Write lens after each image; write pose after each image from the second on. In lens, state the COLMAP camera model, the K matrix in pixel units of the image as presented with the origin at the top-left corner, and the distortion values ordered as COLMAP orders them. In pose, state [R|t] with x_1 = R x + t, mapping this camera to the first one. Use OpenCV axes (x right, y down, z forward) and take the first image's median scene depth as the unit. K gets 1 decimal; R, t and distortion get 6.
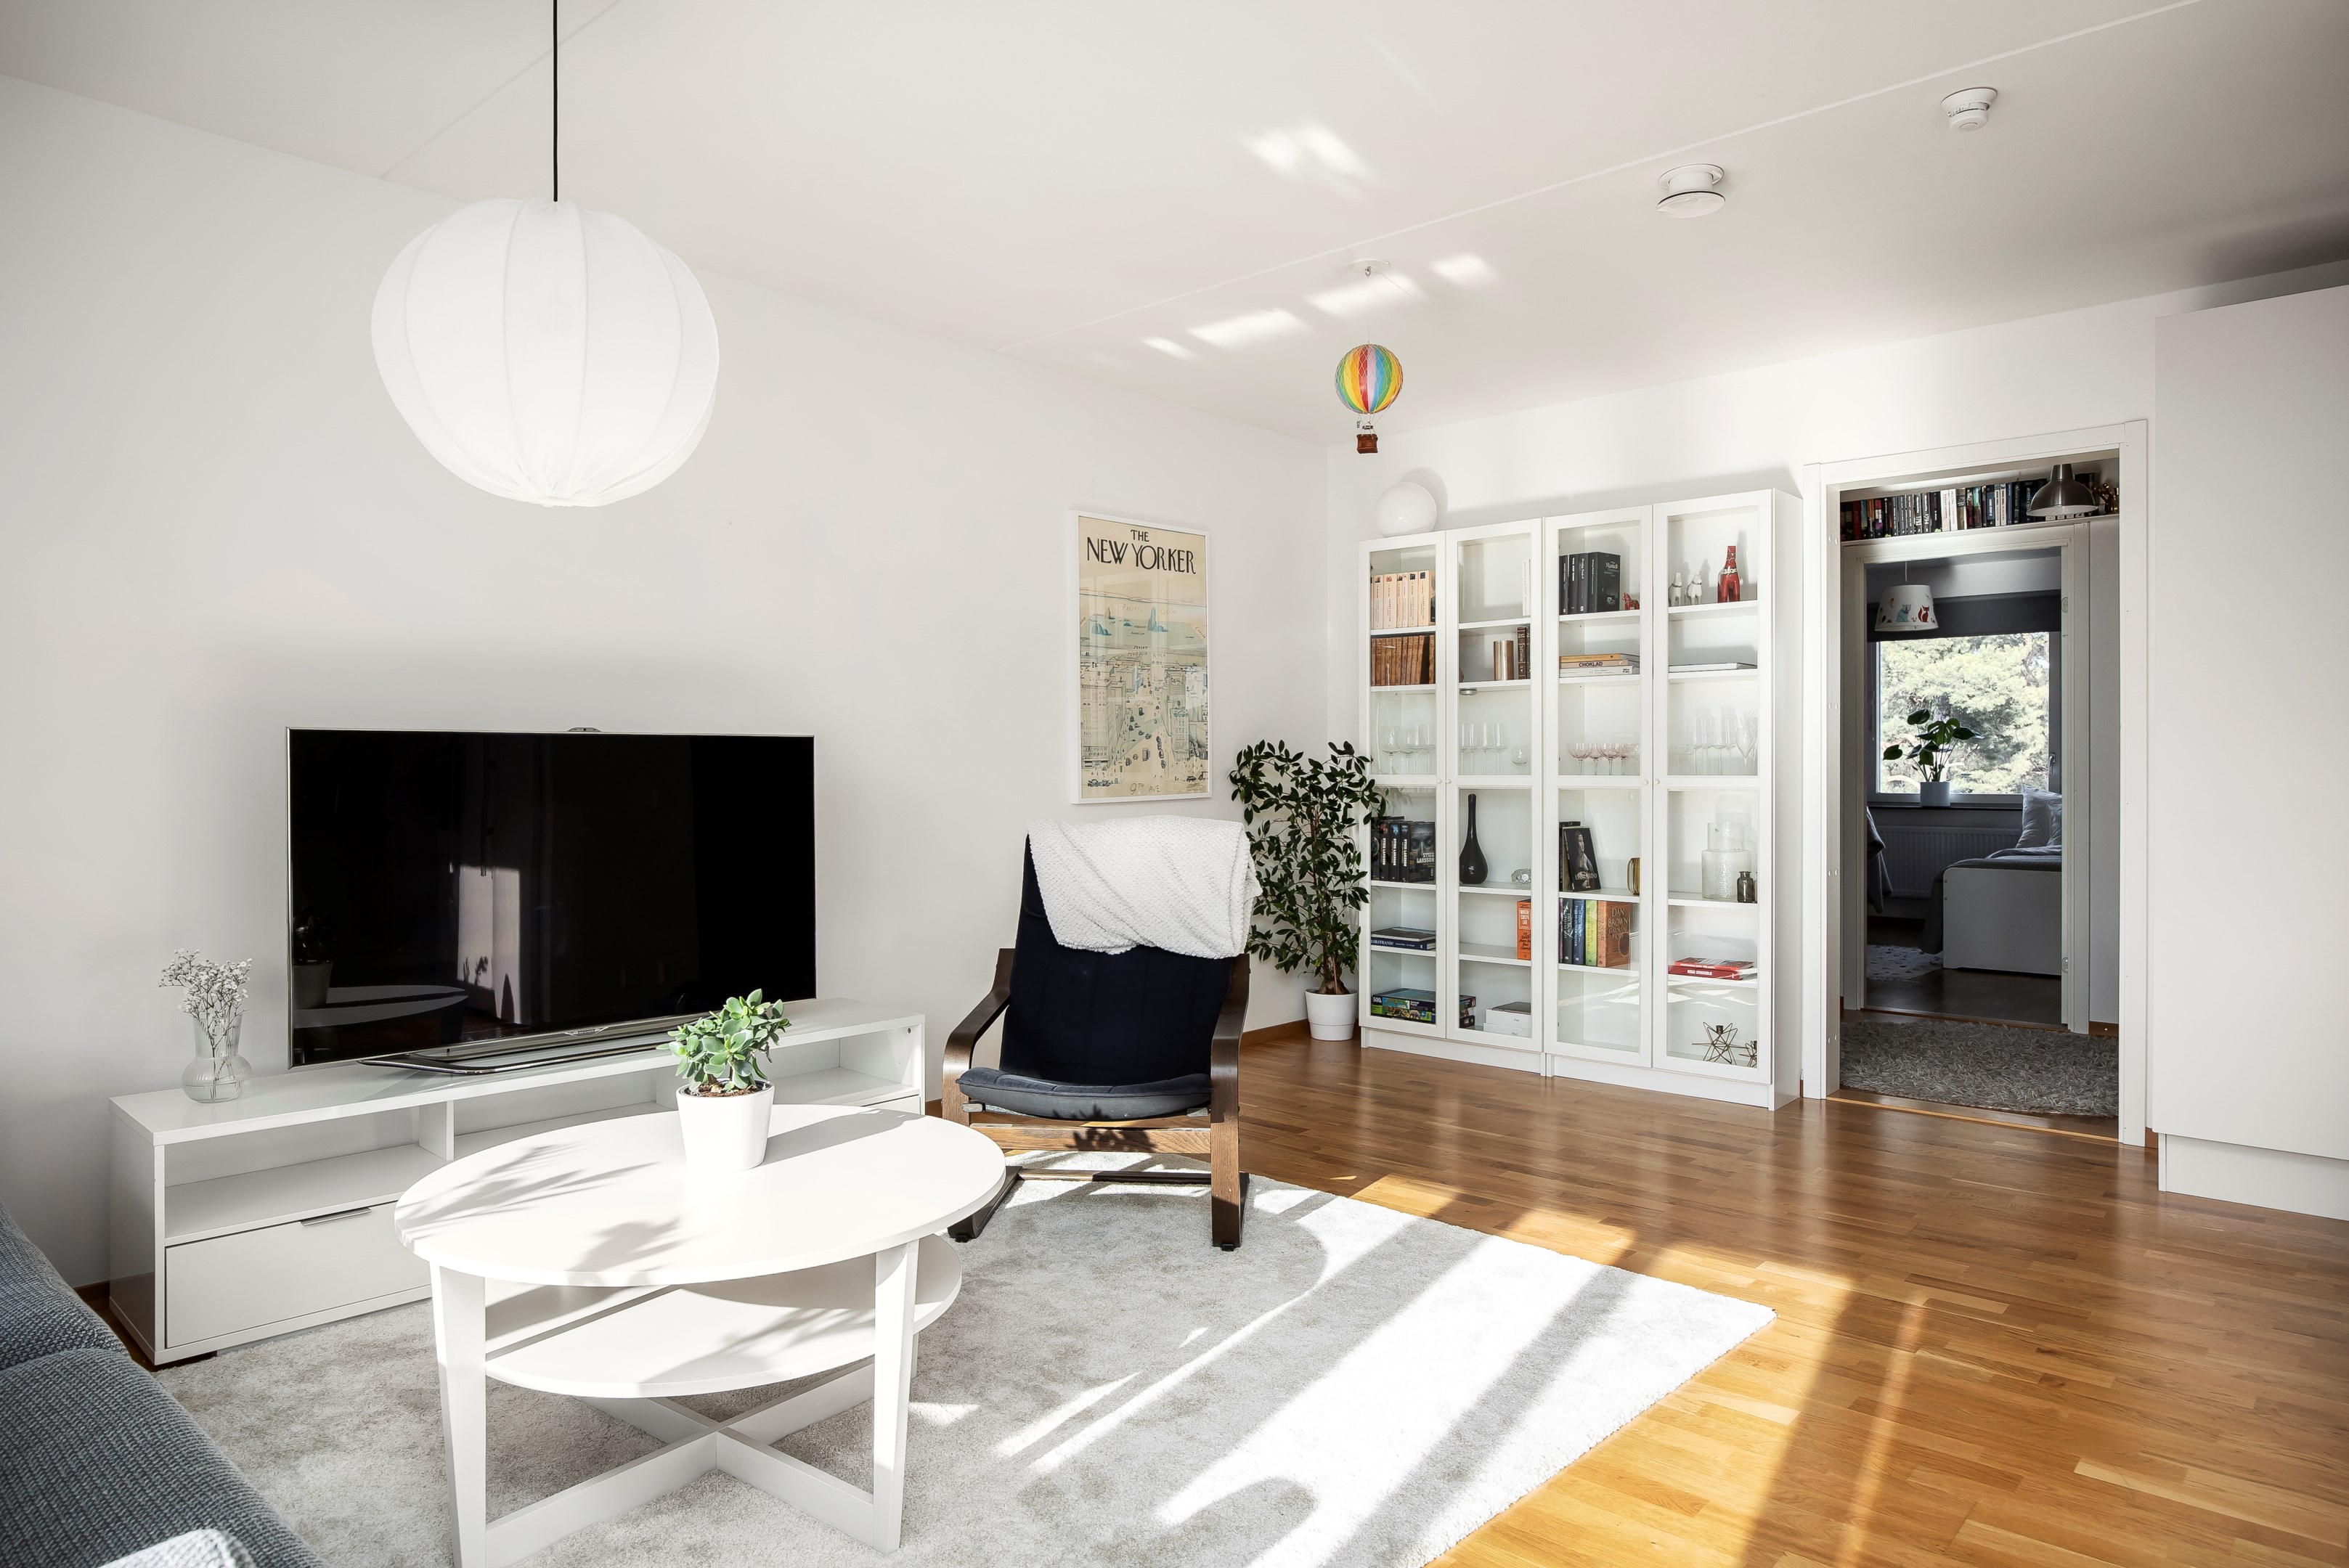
lens RADIAL K [[1417.2, 0, 1174.5], [0, 1417.2, 784.0], [0, 0, 1]] dist [0.000151, -0.000910]
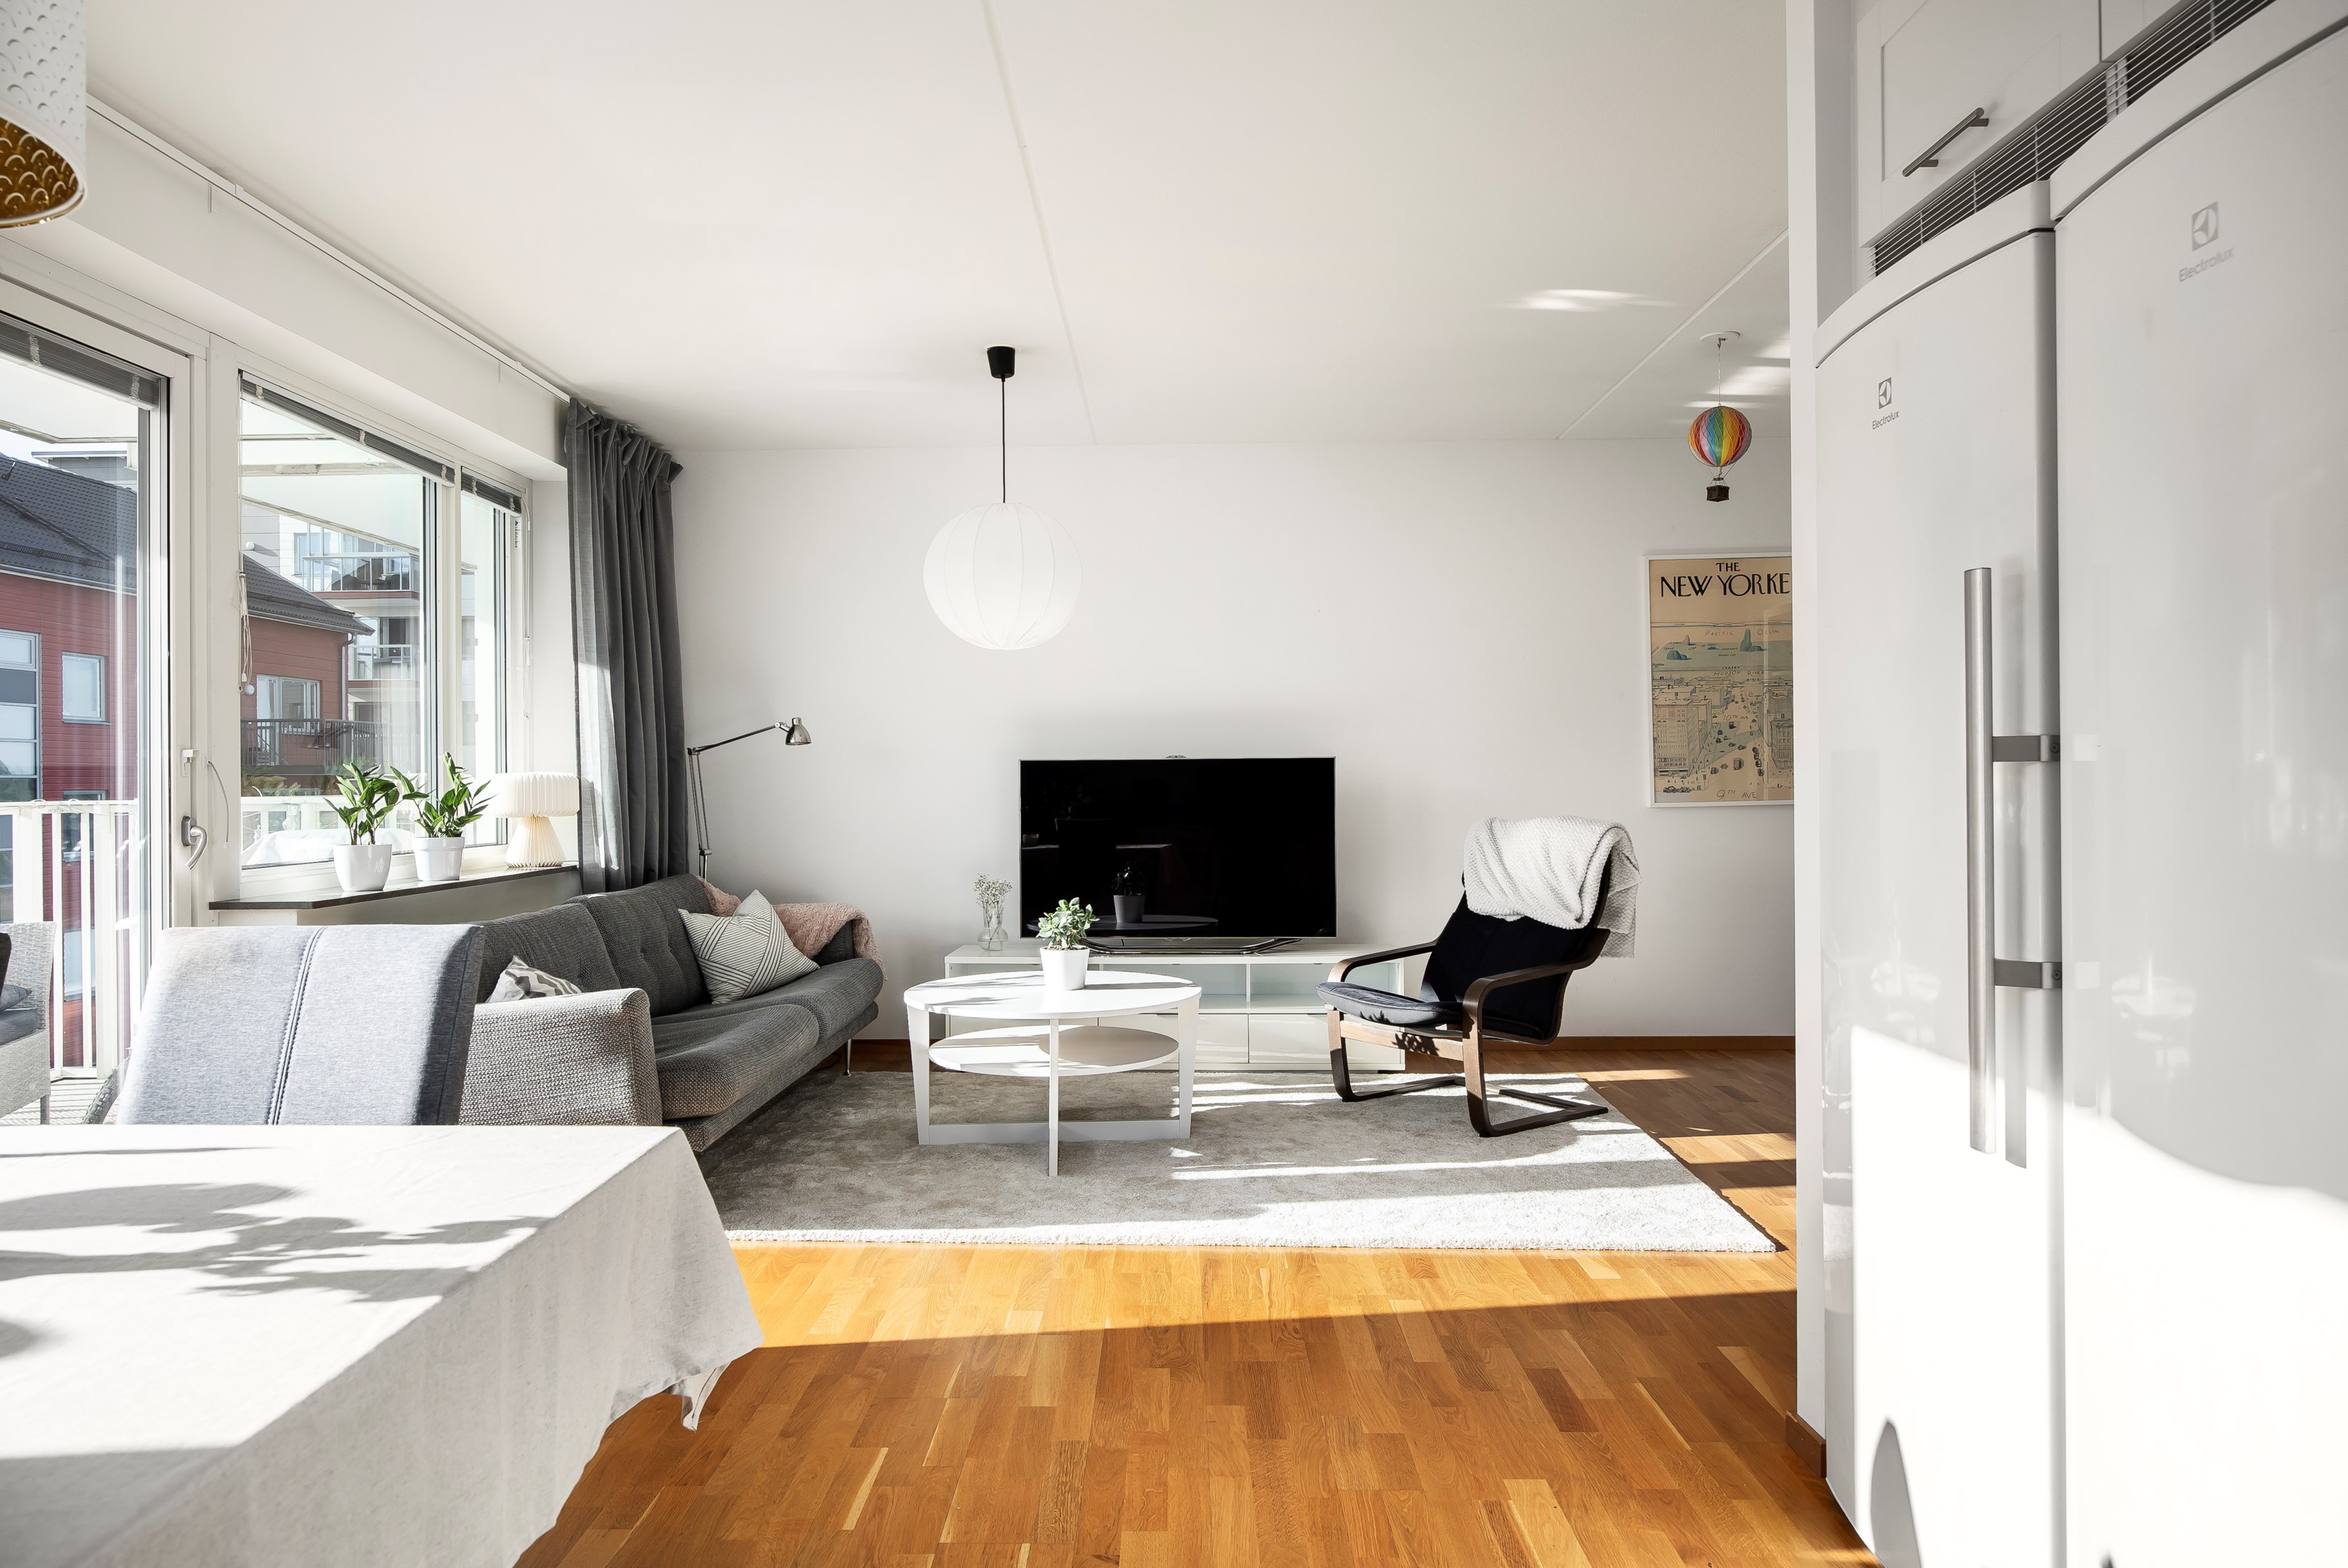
lens RADIAL K [[1416.6, 0, 1174.0], [0, 1416.6, 784.0], [0, 0, 1]] dist [0.000151, -0.000910]
pose [[0.687104, -0.003007, -0.726552, 0.502908], [-0.001174, 0.999986, -0.005249, 0.001368], [0.726558, 0.004460, 0.687091, -0.081394]]
